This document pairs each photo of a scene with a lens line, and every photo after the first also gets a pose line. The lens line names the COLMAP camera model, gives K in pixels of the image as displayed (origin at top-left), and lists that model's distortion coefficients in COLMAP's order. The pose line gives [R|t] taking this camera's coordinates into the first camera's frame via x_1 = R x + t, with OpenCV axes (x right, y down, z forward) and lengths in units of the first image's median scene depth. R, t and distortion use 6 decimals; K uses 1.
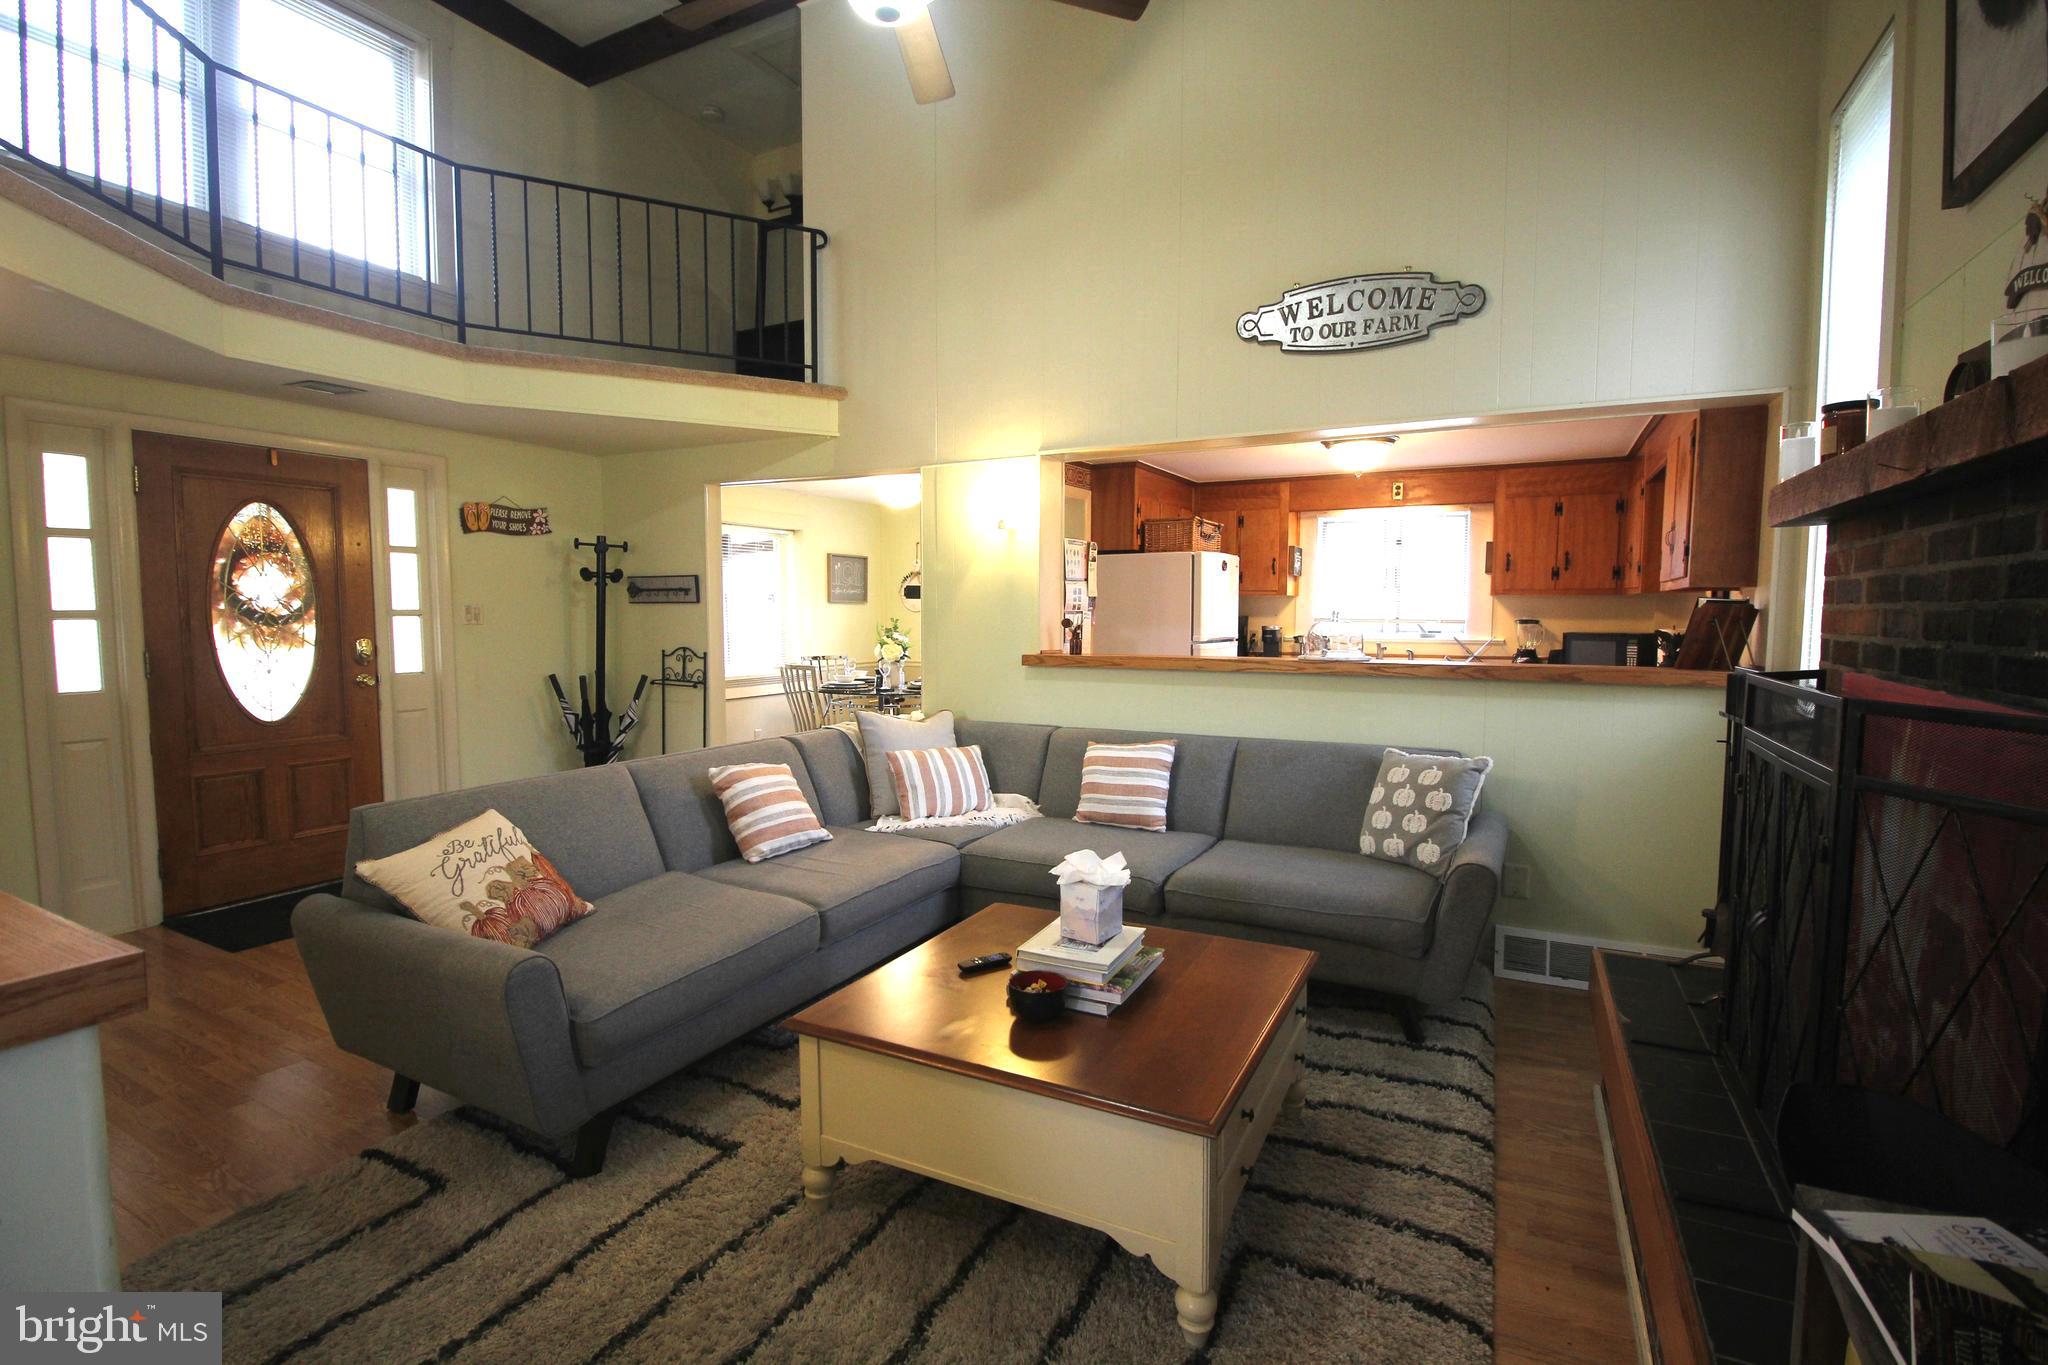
lens RADIAL K [[947.3, 0, 1024.0], [0, 947.3, 682.5], [0, 0, 1]] dist [-0.002546, -0.000360]
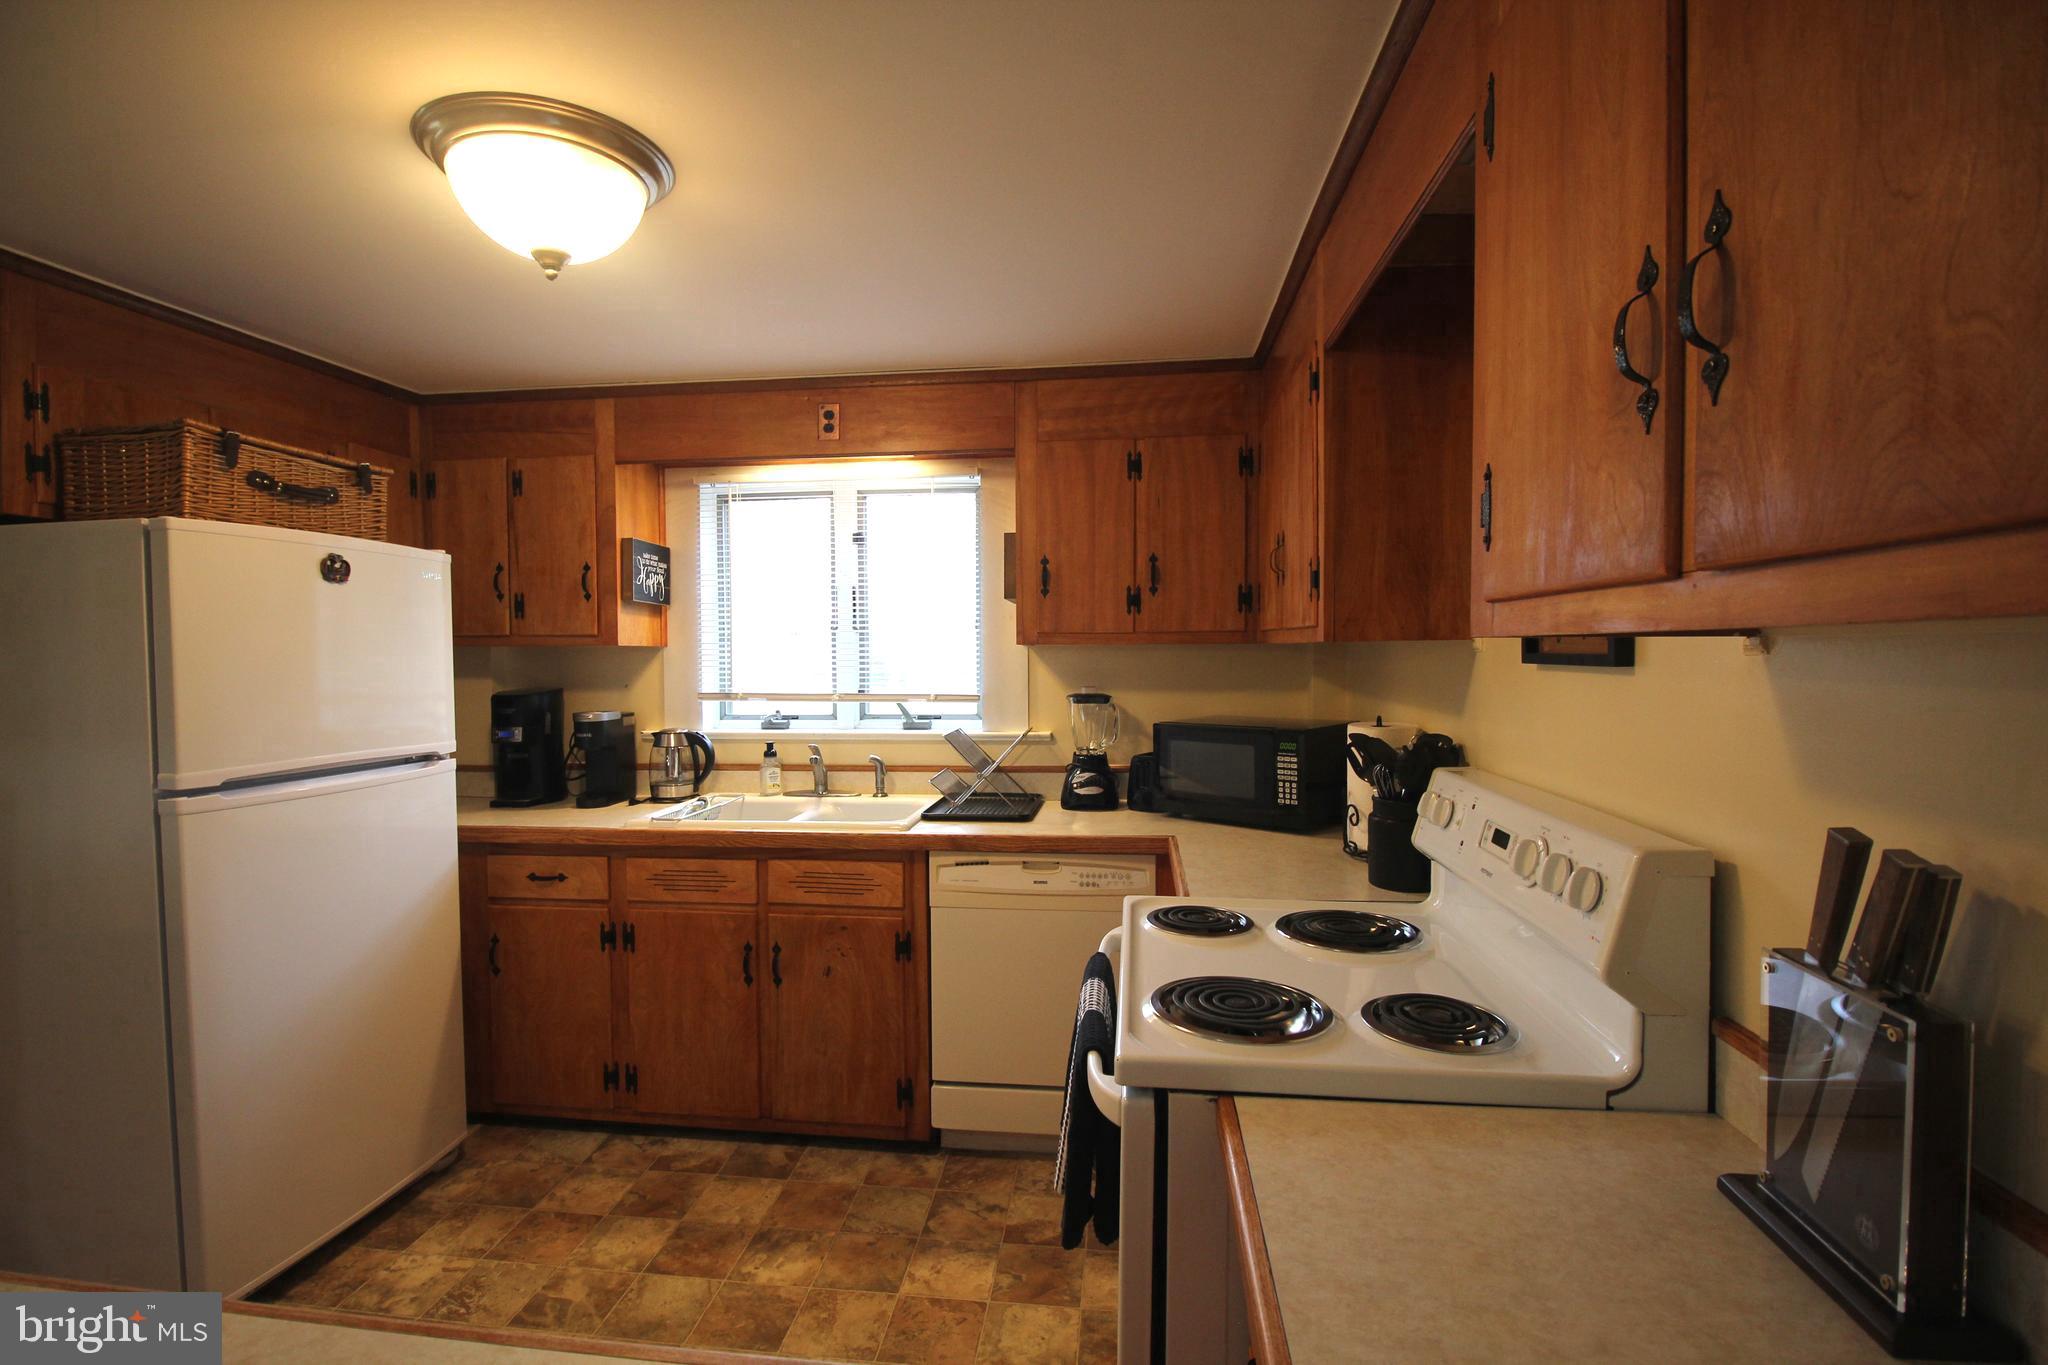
lens RADIAL K [[952.5, 0, 1024.0], [0, 952.5, 682.5], [0, 0, 1]] dist [-0.003904, -0.000889]
pose [[0.928157, -0.019332, 0.371687, 0.323089], [0.036648, 0.998544, -0.039580, -0.055203], [-0.370380, 0.050358, 0.927514, 0.564052]]
